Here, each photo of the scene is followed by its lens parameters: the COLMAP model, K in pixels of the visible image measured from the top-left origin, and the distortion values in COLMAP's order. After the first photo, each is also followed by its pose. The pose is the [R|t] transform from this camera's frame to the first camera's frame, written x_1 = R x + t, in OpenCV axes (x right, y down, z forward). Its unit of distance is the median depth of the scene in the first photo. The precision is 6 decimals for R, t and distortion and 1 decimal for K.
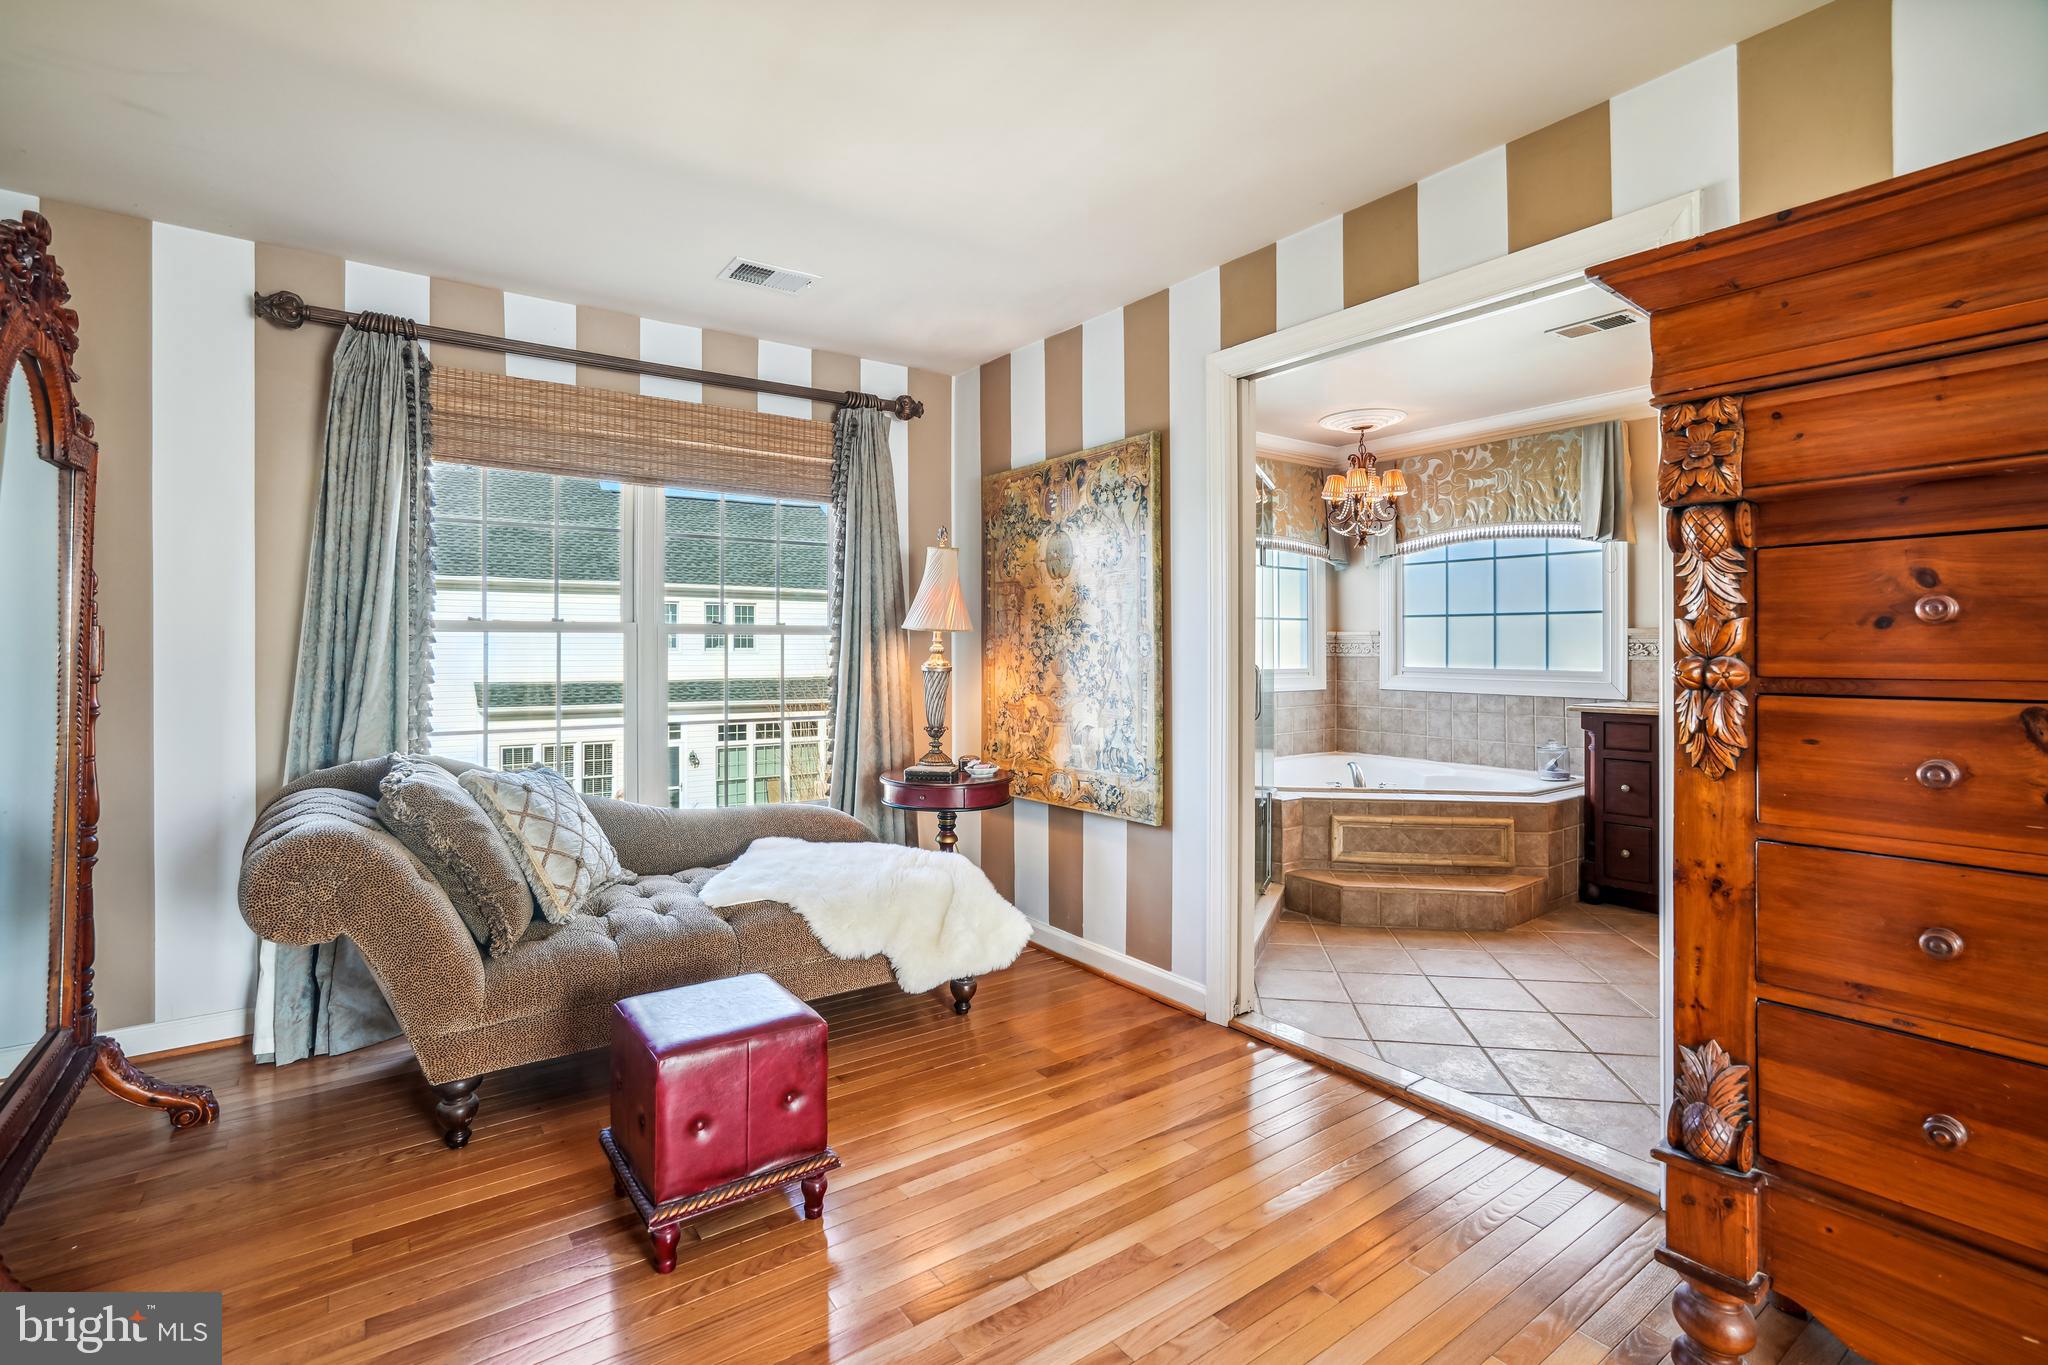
lens RADIAL K [[944.2, 0, 1029.0], [0, 944.2, 633.4], [0, 0, 1]] dist [0.000907, 0.000718]
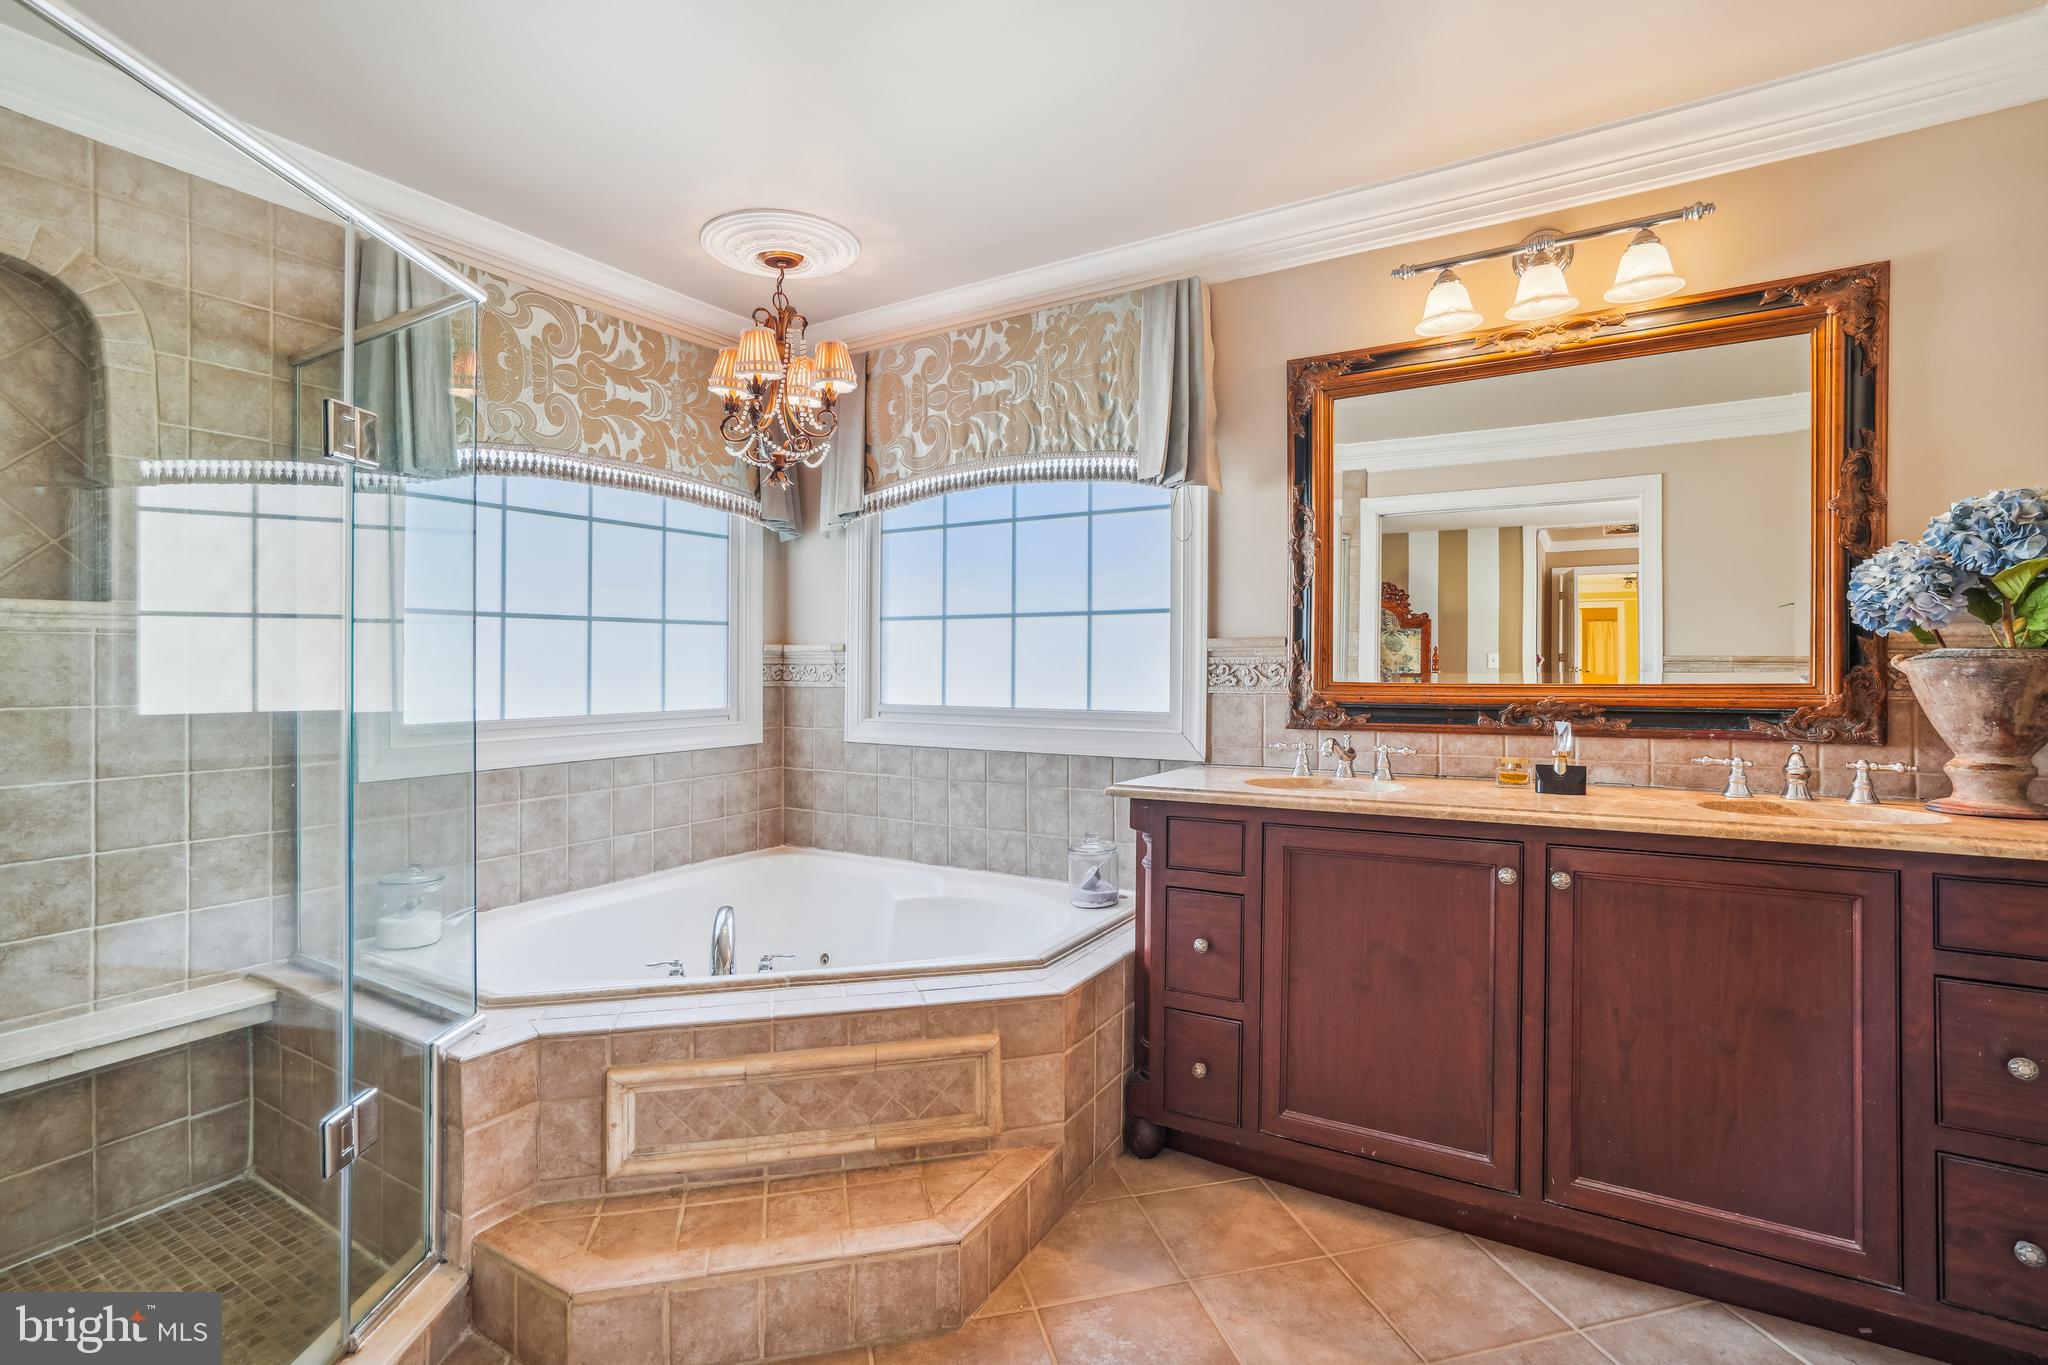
lens RADIAL K [[941.0, 0, 1015.7], [0, 941.0, 684.3], [0, 0, 1]] dist [-0.000096, 0.000598]
pose [[0.933098, -0.009906, 0.359487, 0.298842], [-0.003092, 0.999363, 0.035565, 0.001835], [-0.359610, -0.034297, 0.932472, 0.474753]]
